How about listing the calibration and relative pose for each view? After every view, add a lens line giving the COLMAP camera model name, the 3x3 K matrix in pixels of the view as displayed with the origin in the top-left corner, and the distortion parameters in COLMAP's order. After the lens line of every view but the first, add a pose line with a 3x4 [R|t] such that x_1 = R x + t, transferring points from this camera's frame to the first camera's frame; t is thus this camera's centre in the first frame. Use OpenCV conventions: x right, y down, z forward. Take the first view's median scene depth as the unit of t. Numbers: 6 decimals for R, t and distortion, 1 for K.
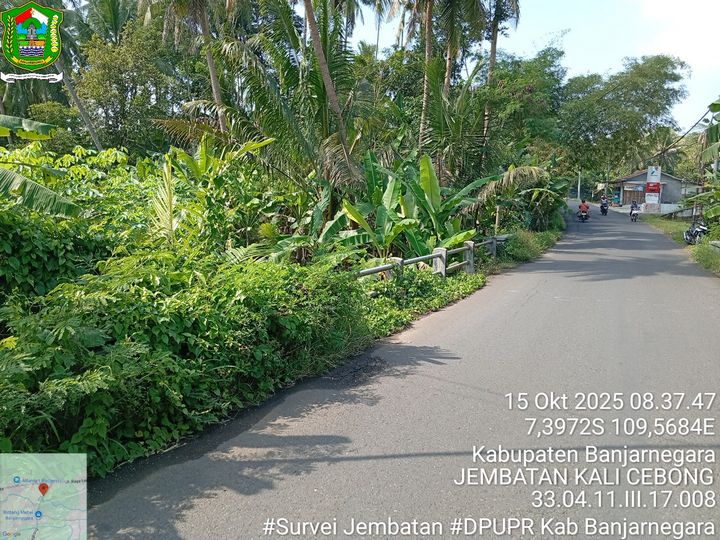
lens RADIAL K [[547.4, 0, 360.0], [0, 547.4, 270.0], [0, 0, 1]] dist [0.090843, -0.189662]
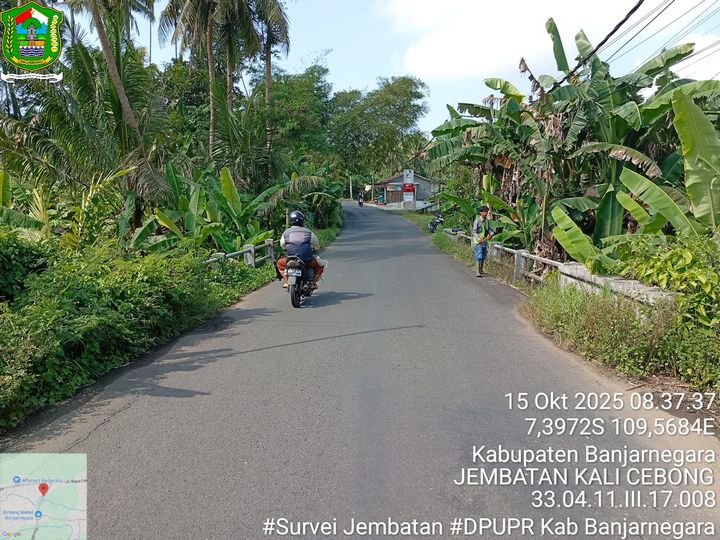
lens RADIAL K [[547.4, 0, 360.0], [0, 547.4, 270.0], [0, 0, 1]] dist [0.090843, -0.189662]
pose [[0.925209, -0.080004, 0.370928, -0.036603], [0.081479, 0.996606, 0.011719, 0.009615], [-0.370606, 0.019380, 0.928588, -0.104968]]
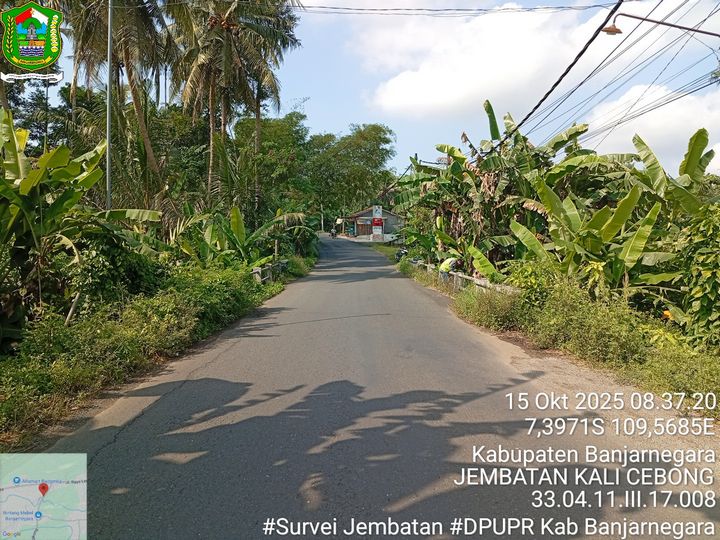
lens RADIAL K [[547.4, 0, 360.0], [0, 547.4, 270.0], [0, 0, 1]] dist [0.090843, -0.189662]
pose [[0.902227, -0.047243, 0.428666, -0.117157], [0.071644, 0.996589, -0.040959, 0.023579], [-0.425269, 0.067665, 0.902534, -0.252607]]
